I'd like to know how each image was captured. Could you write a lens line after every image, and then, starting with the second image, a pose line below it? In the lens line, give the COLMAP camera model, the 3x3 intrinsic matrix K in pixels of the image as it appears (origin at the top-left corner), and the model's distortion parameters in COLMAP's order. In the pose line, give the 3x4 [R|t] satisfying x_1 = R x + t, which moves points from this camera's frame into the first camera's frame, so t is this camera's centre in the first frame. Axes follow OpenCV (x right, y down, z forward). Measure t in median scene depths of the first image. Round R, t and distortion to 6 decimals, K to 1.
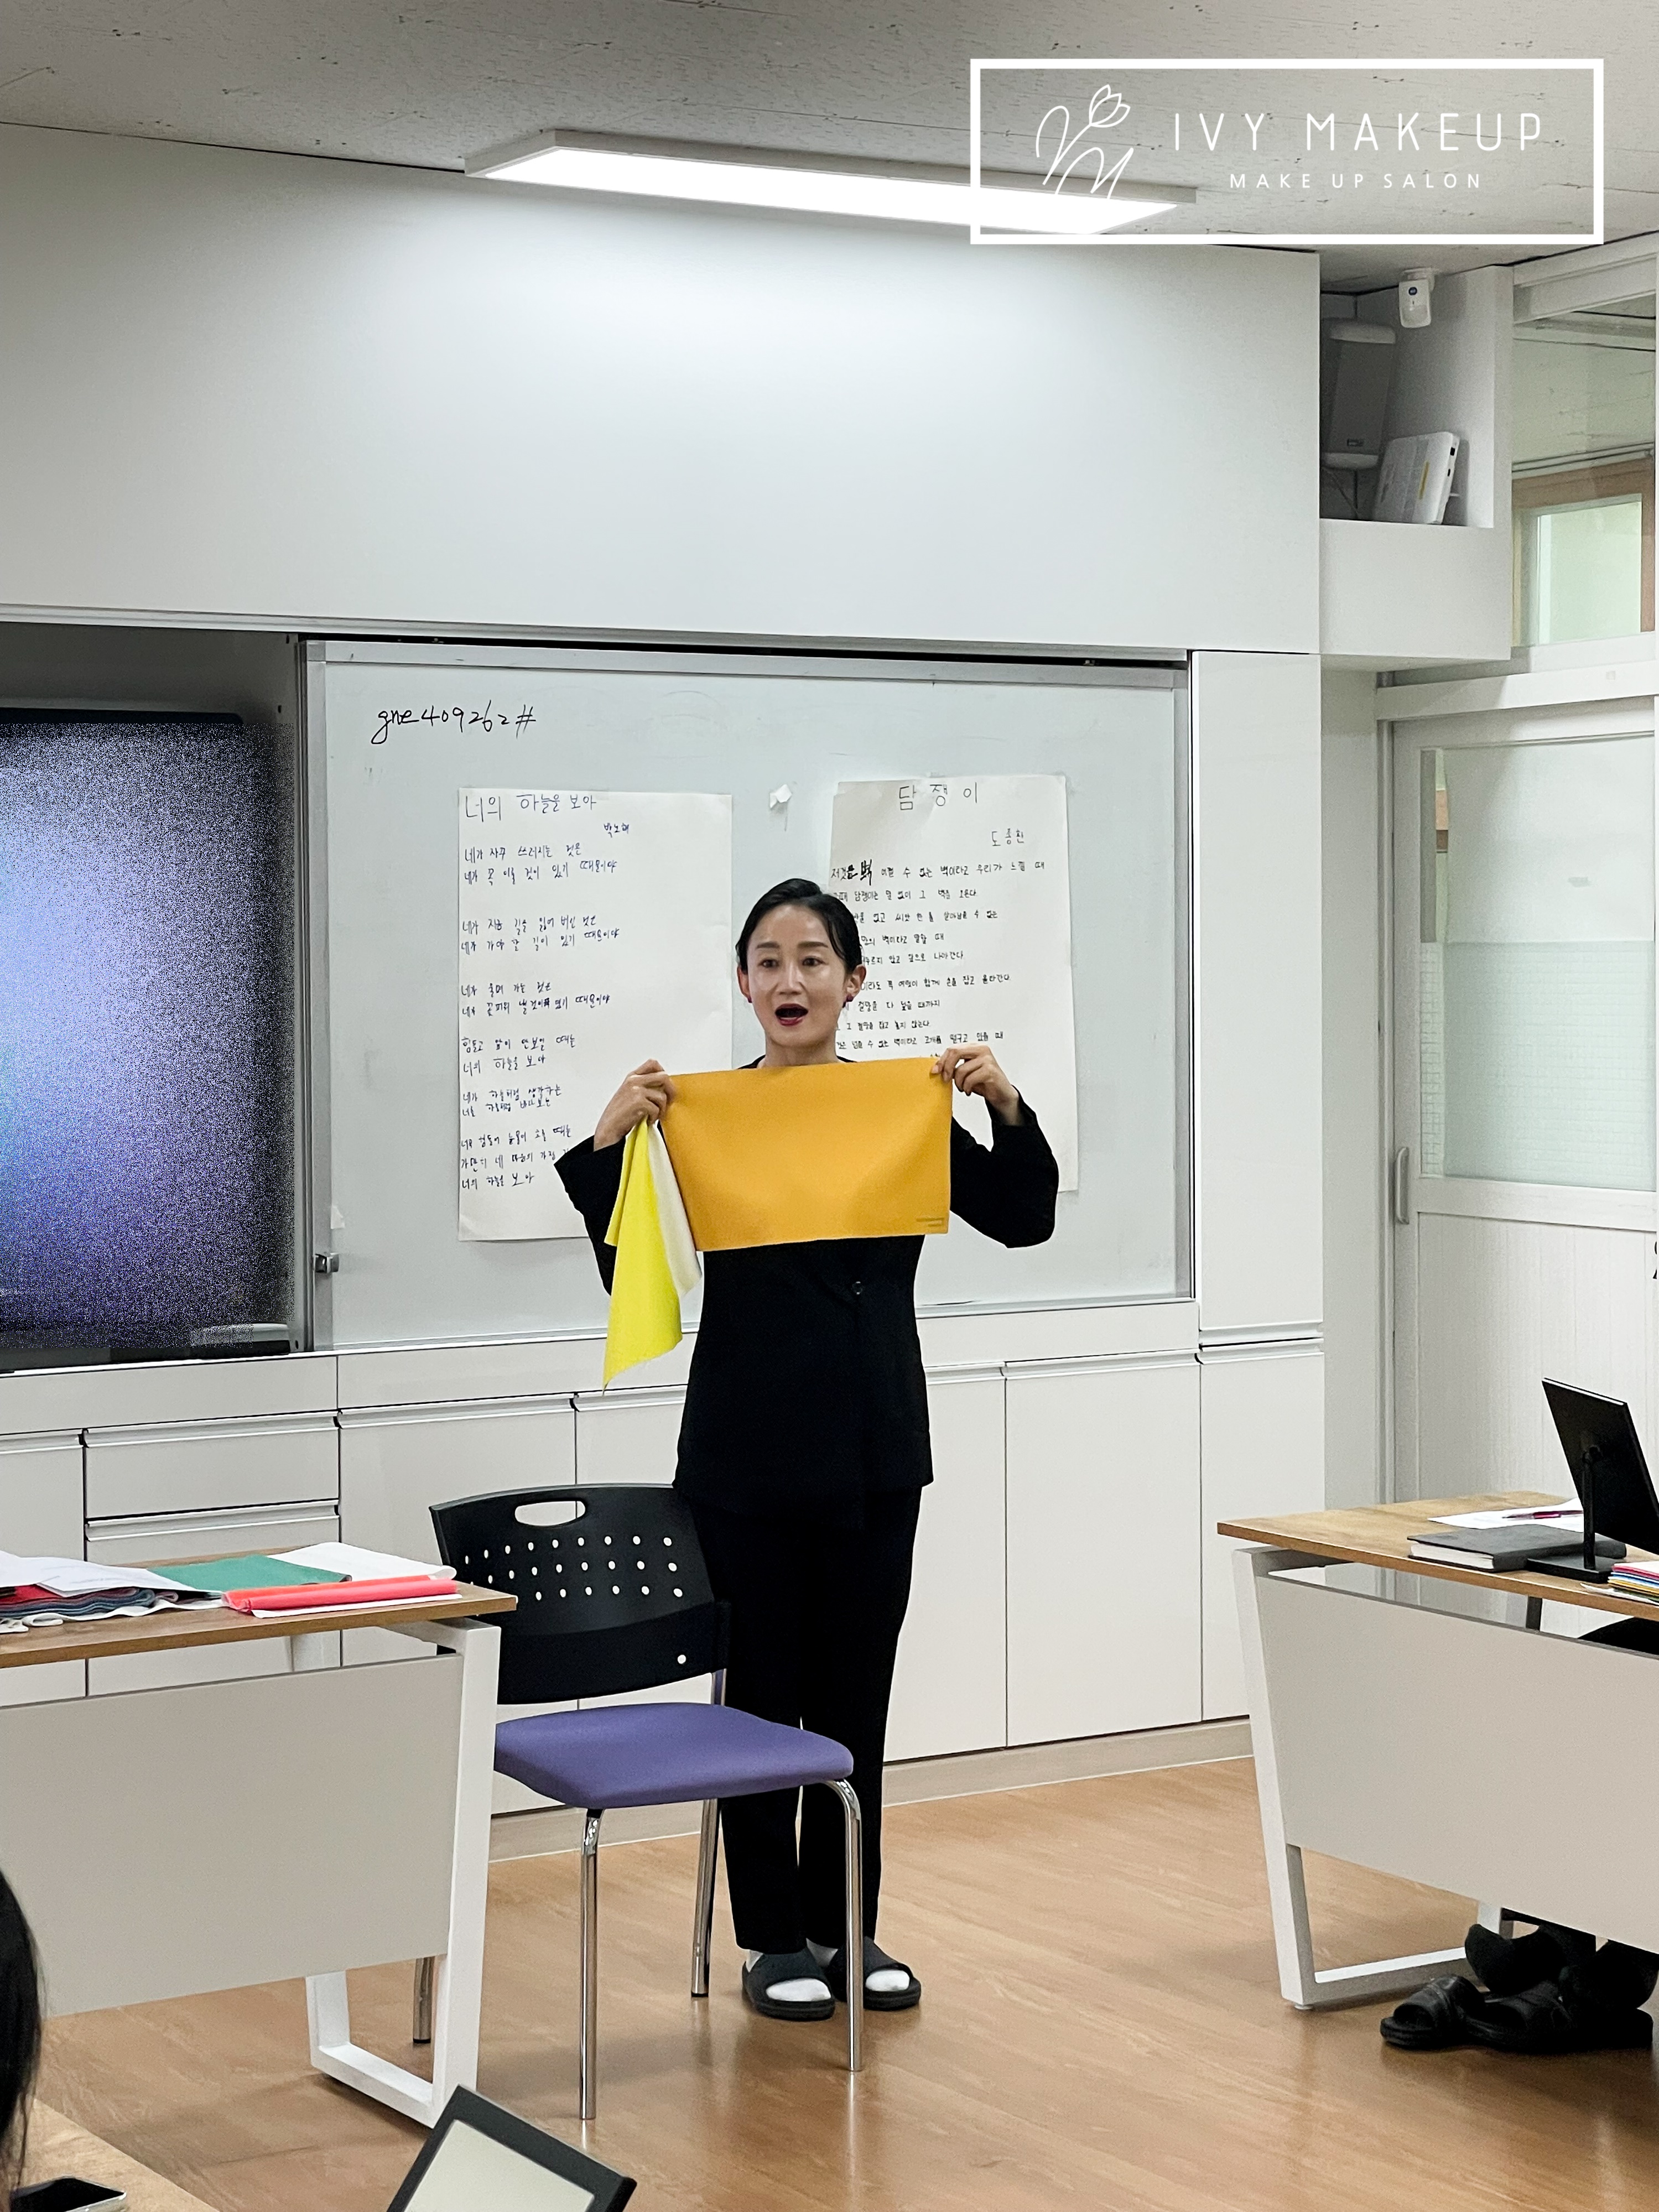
lens RADIAL K [[4153.9, 0, 817.3], [0, 4153.9, 1052.9], [0, 0, 1]] dist [0.099067, 0.000000]
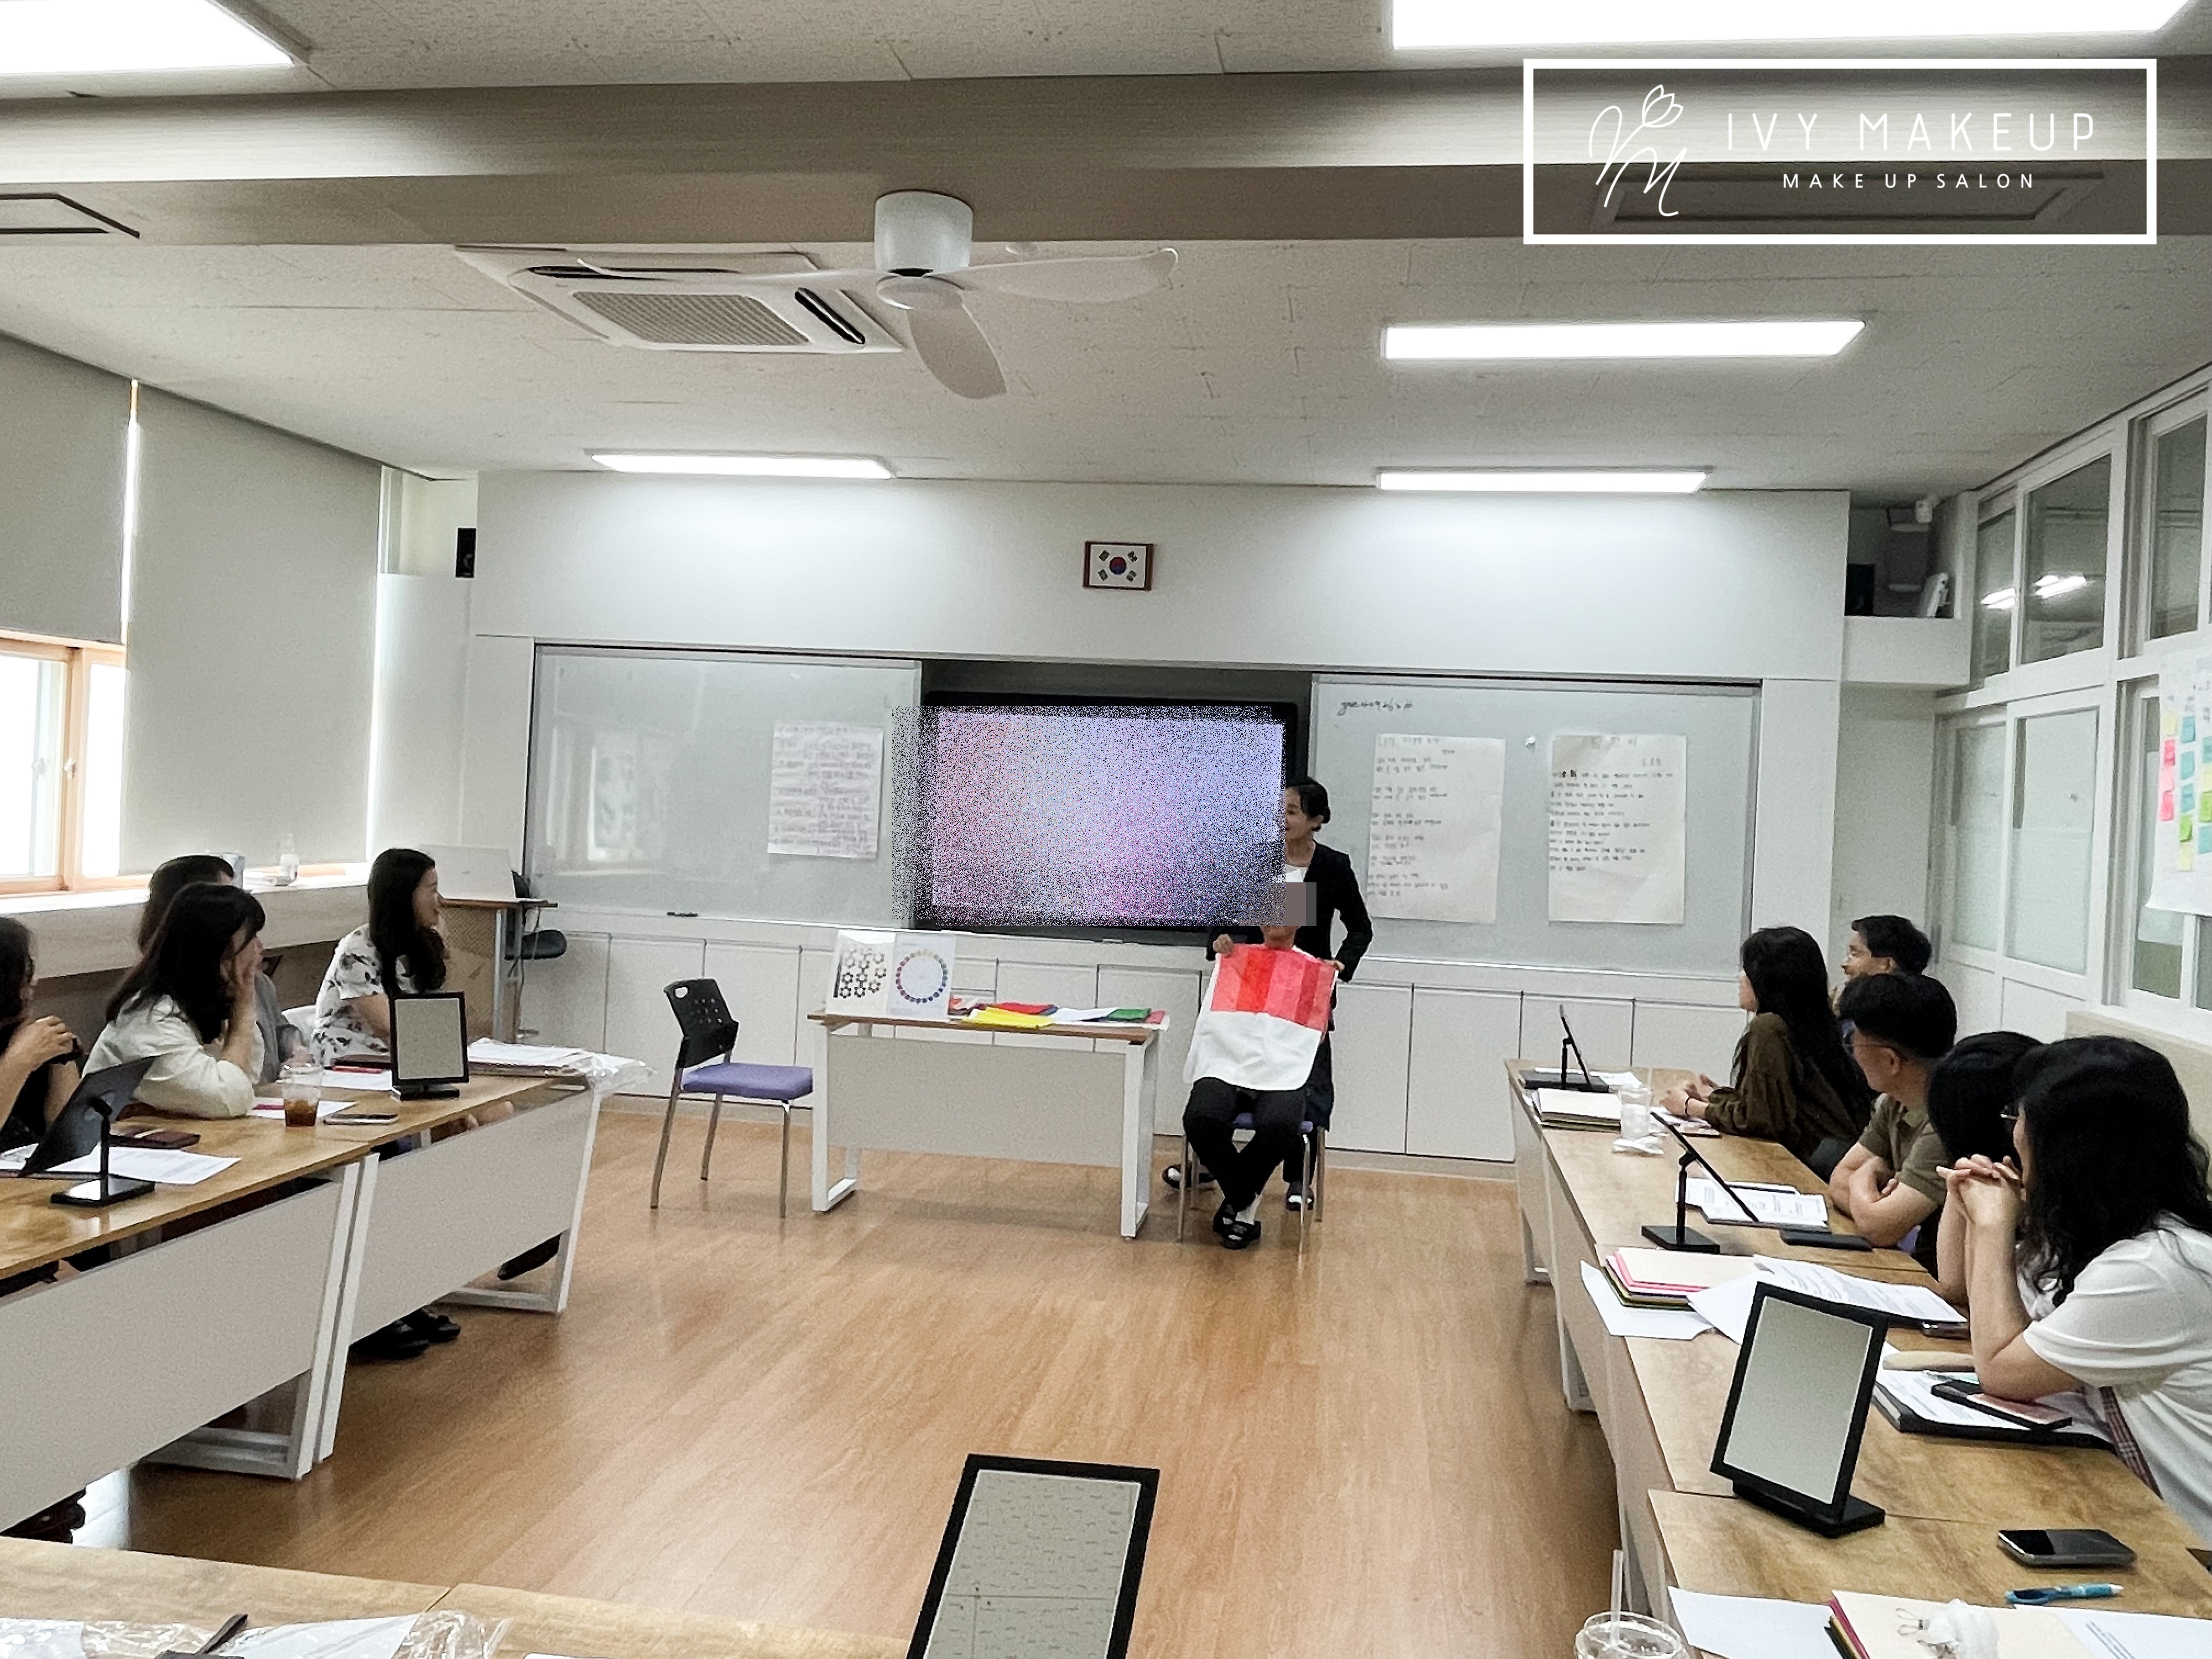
lens RADIAL K [[1685.6, 0, 1111.5], [0, 1685.6, 817.8], [0, 0, 1]] dist [0.042303, -0.057470]
pose [[0.767094, 0.049822, -0.639597, 0.428786], [-0.067449, 0.997718, -0.003176, 0.000324], [0.637979, 0.045576, 0.768704, 0.126724]]
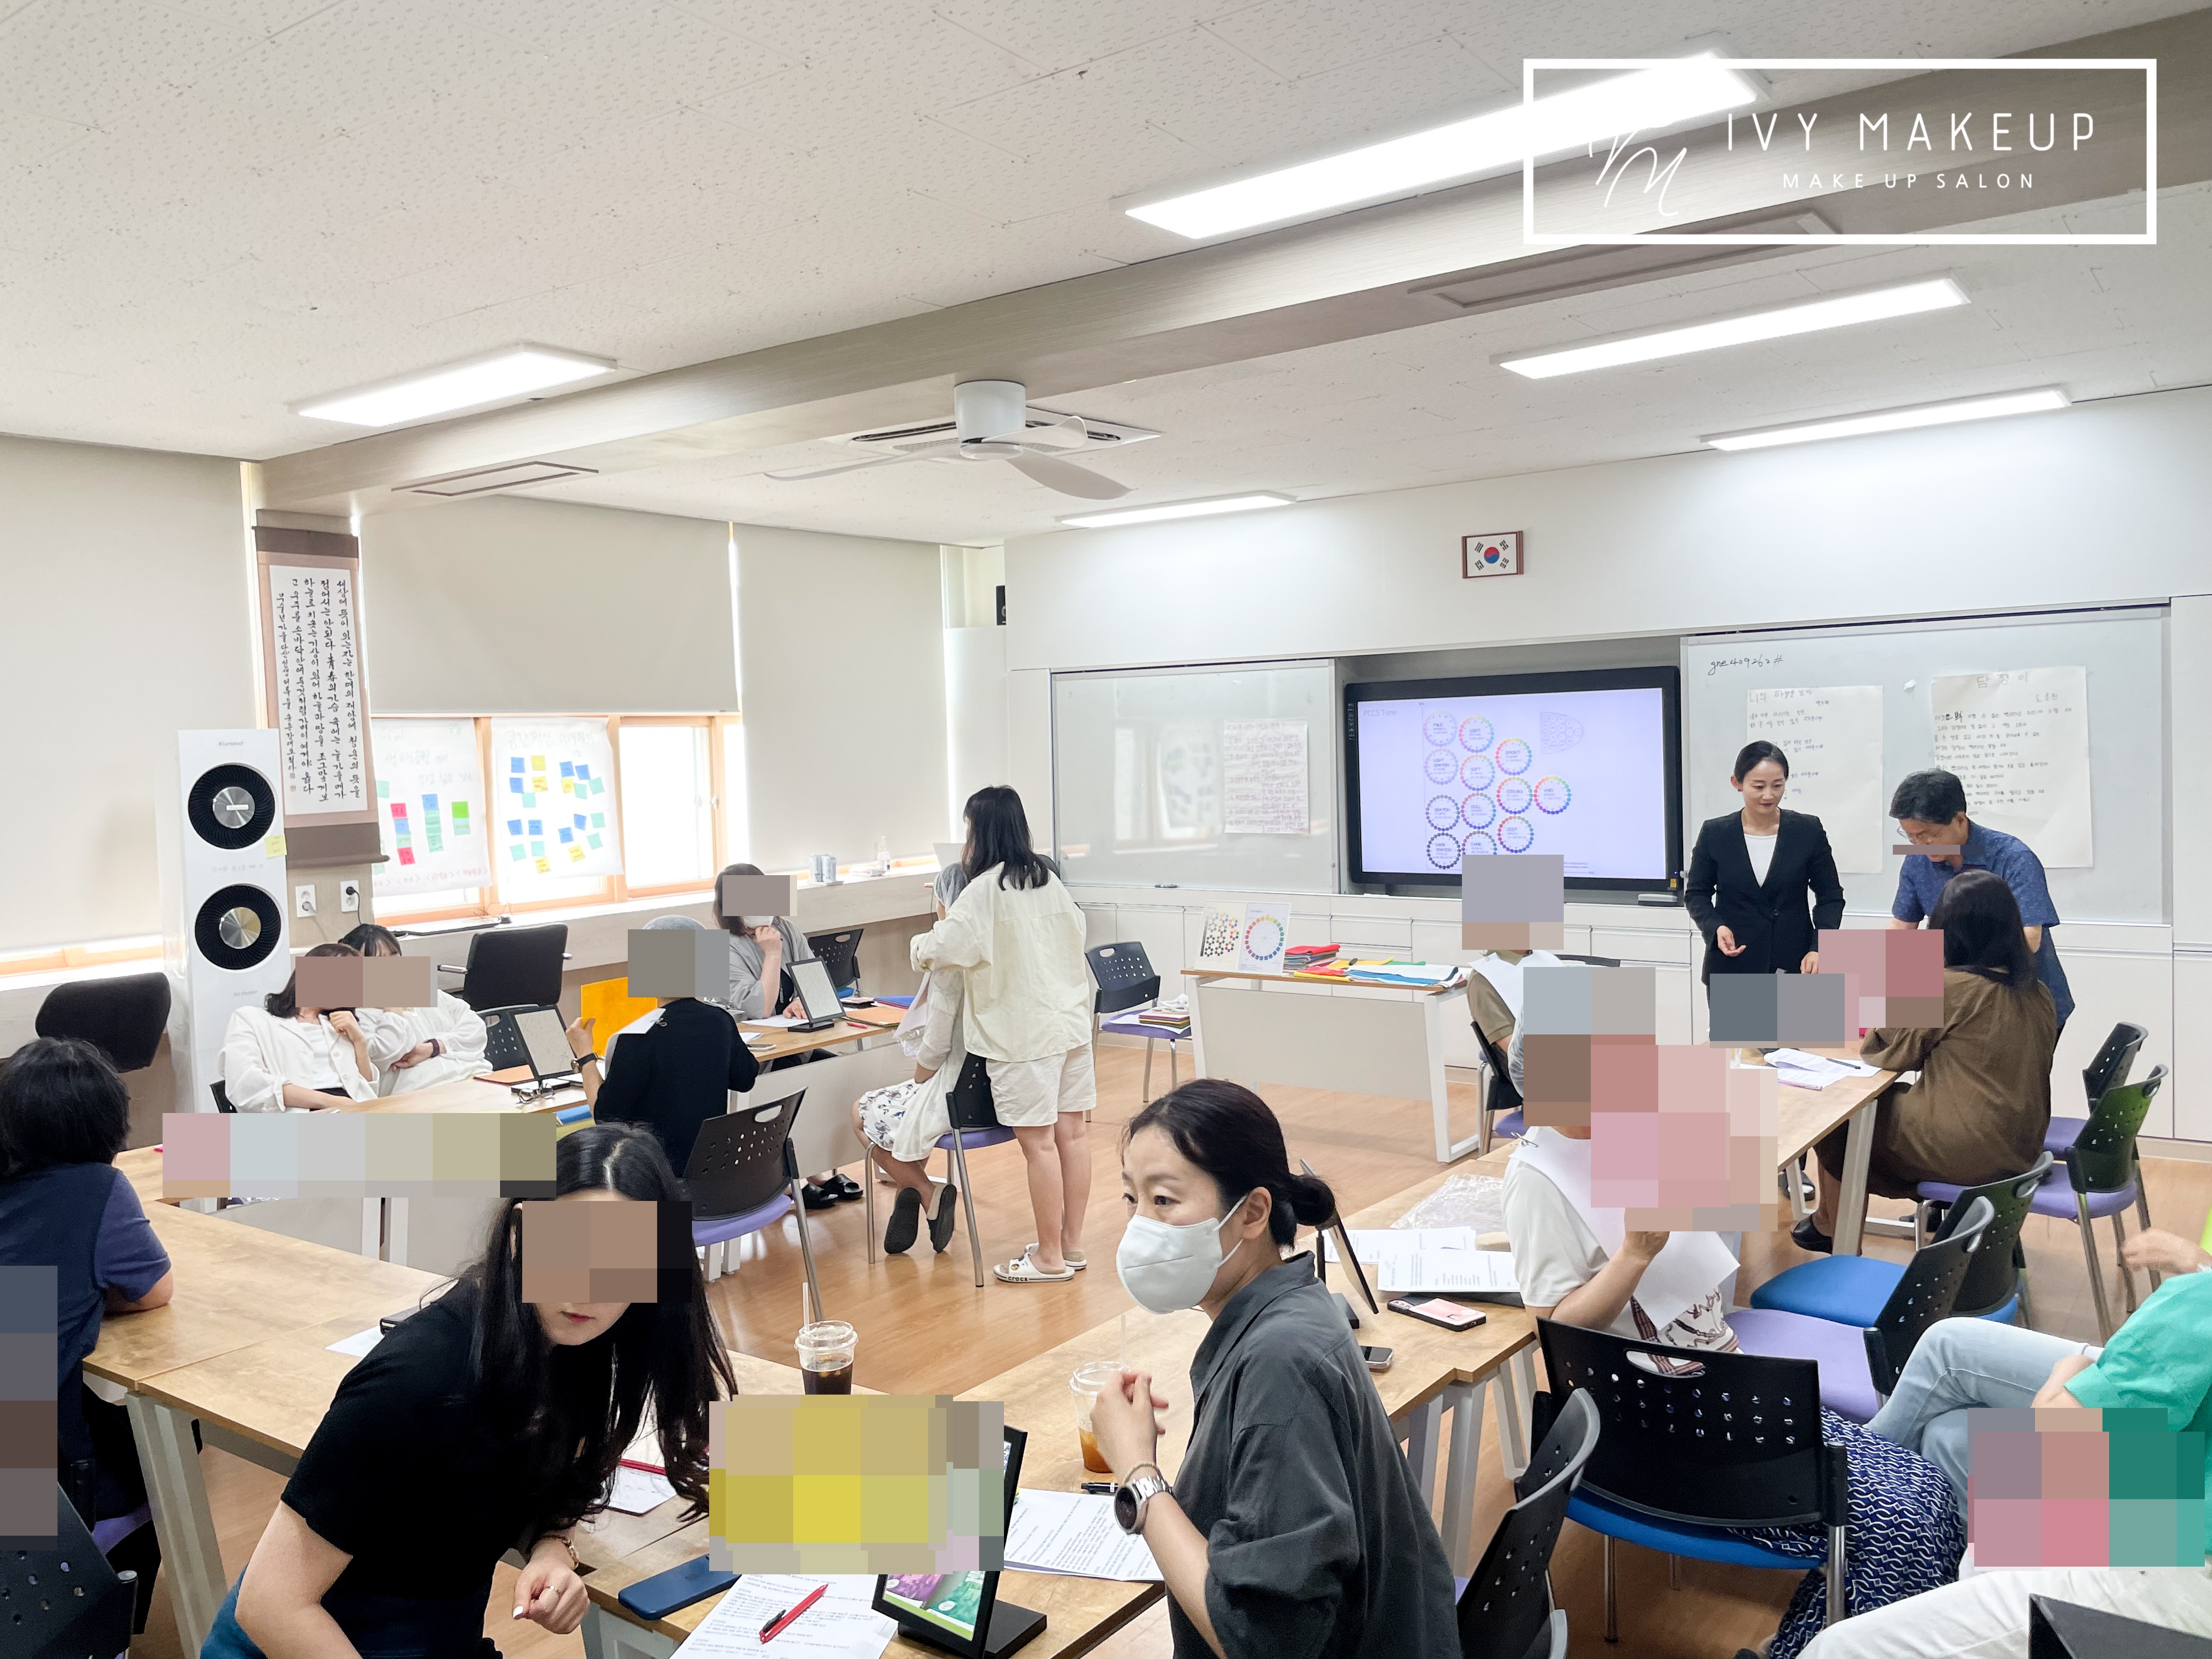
lens RADIAL K [[1685.6, 0, 1102.6], [0, 1685.6, 817.1], [0, 0, 1]] dist [0.042303, -0.057470]
pose [[0.378691, 0.038558, -0.924720, 0.701175], [0.003018, 0.999075, 0.042894, -0.031255], [0.925518, -0.019034, 0.378224, 0.244650]]
